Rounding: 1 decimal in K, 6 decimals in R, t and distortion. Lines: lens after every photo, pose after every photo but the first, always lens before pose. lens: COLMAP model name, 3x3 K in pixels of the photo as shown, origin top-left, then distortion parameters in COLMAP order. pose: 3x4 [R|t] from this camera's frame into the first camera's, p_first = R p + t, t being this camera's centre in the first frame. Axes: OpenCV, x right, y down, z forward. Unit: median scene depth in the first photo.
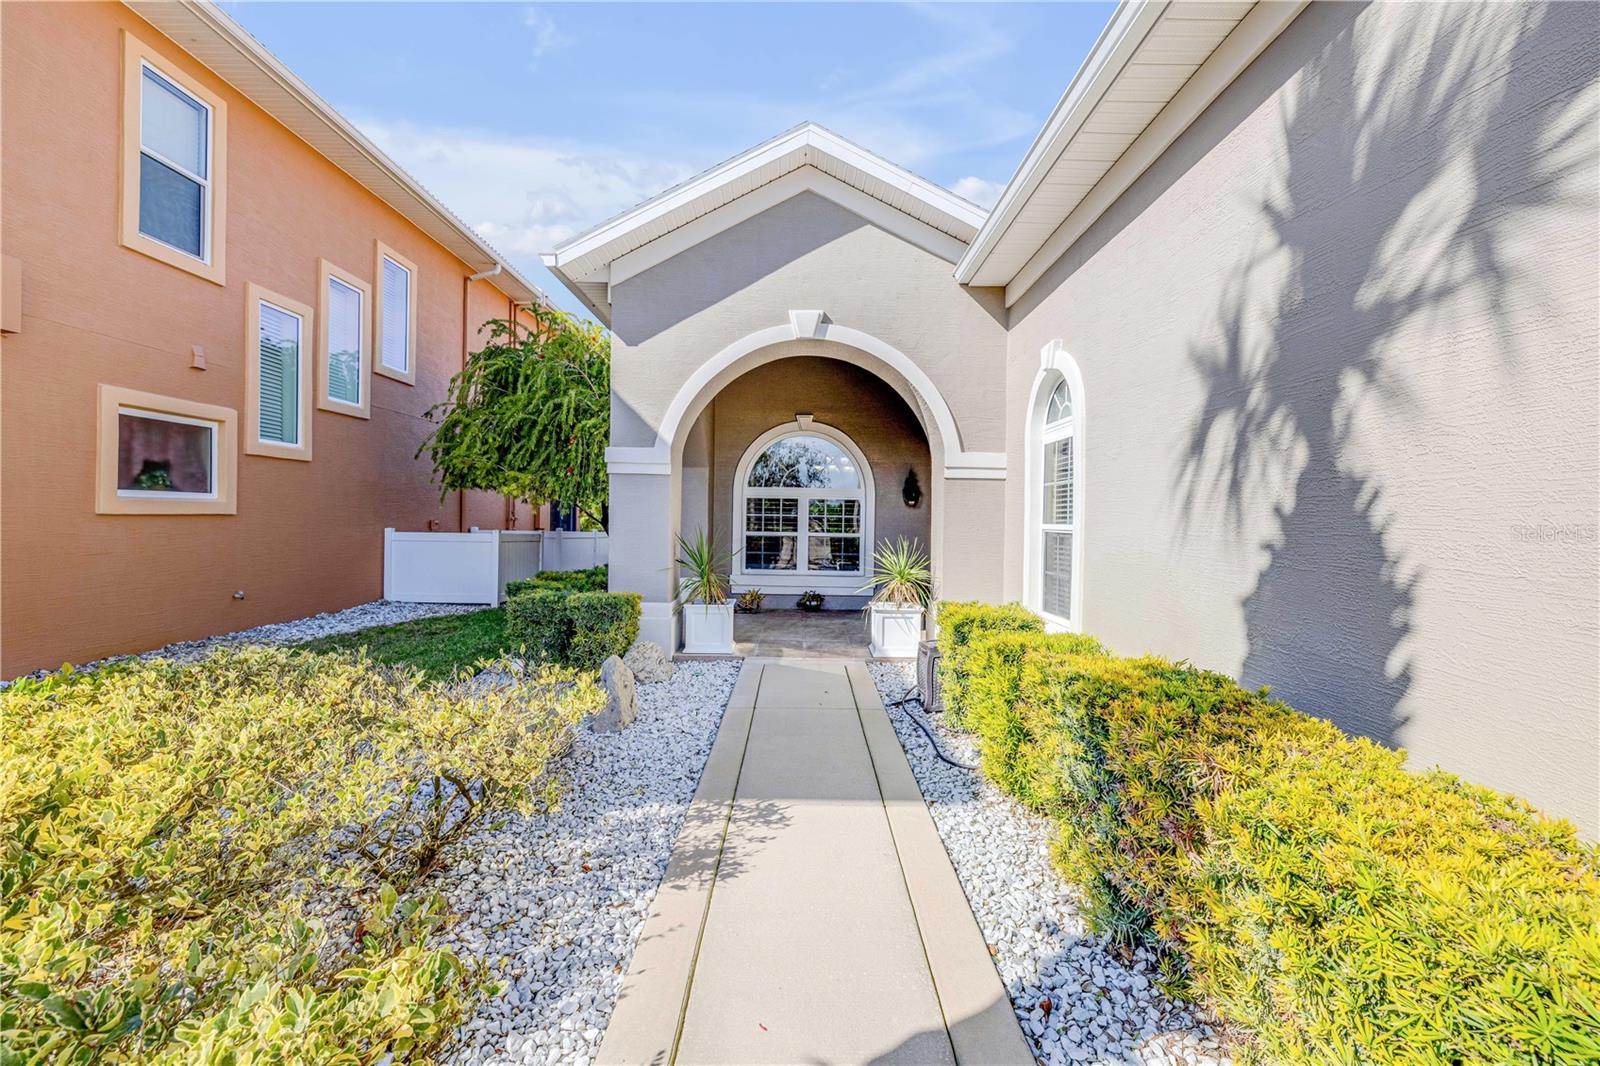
lens RADIAL K [[677.2, 0, 792.6], [0, 677.2, 526.2], [0, 0, 1]] dist [-0.000499, -0.000118]
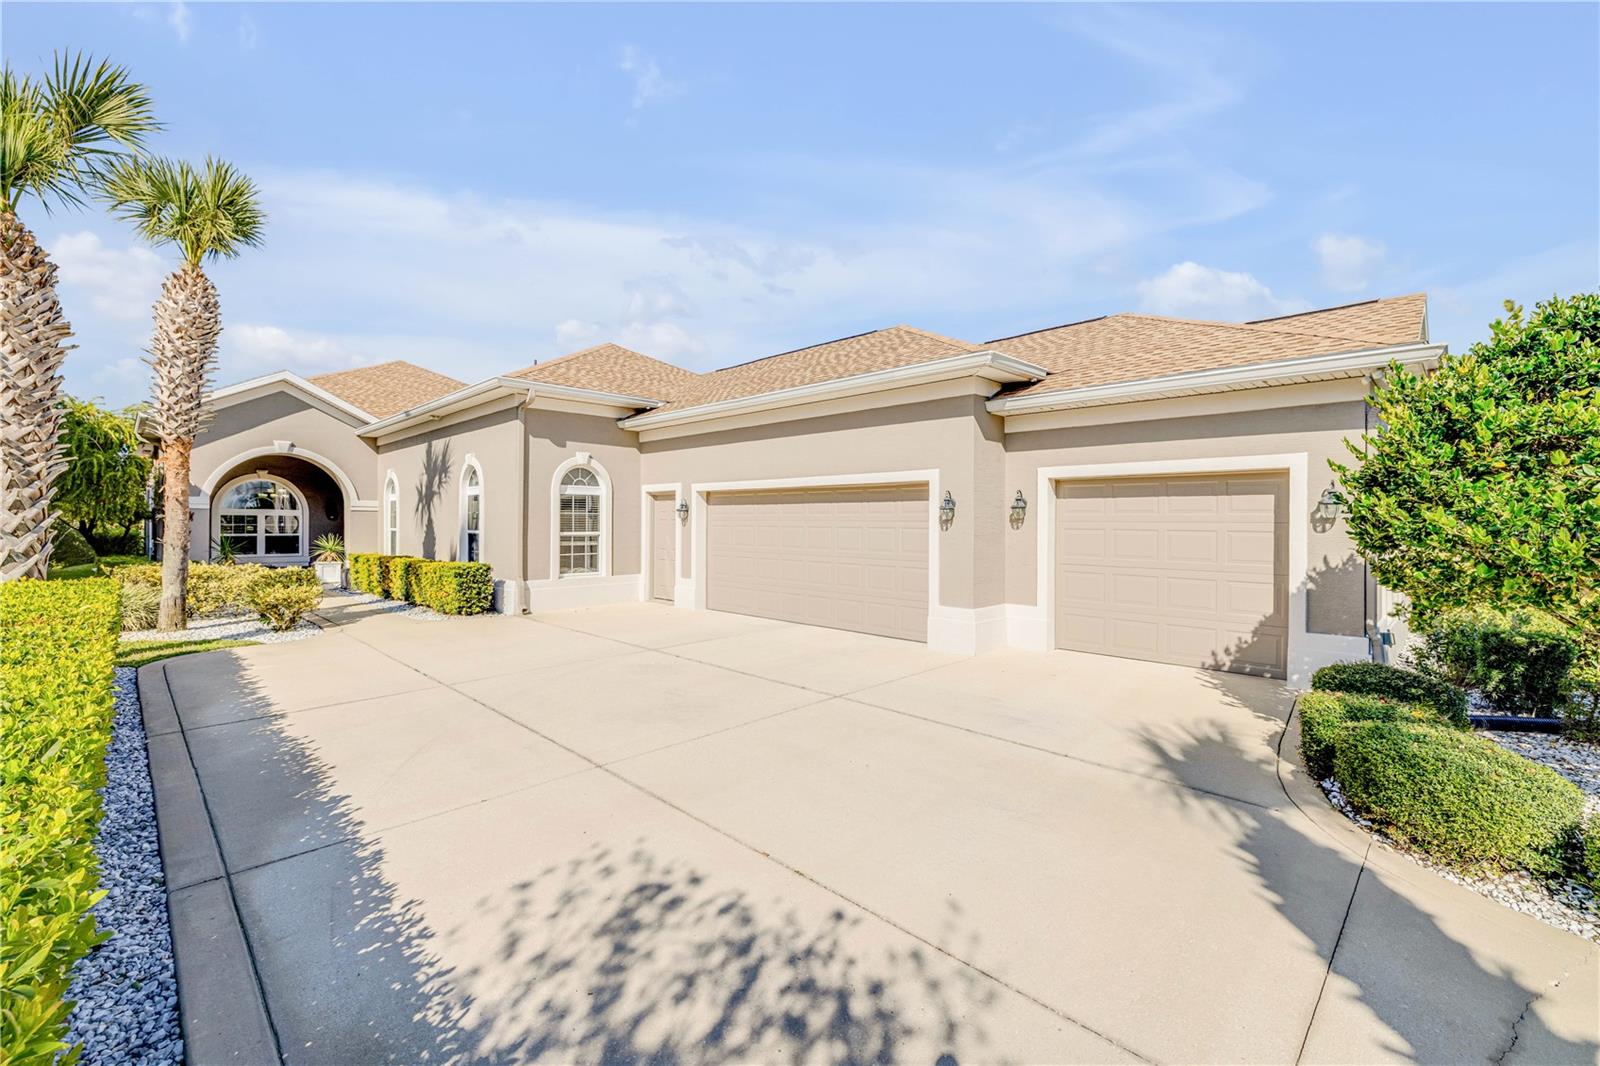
lens RADIAL K [[677.2, 0, 792.6], [0, 677.2, 526.2], [0, 0, 1]] dist [-0.000499, -0.000118]
pose [[0.701636, -0.009929, 0.712466, -0.425475], [0.014468, 0.999895, -0.000314, 0.012270], [-0.712389, 0.010529, 0.701706, -1.979123]]
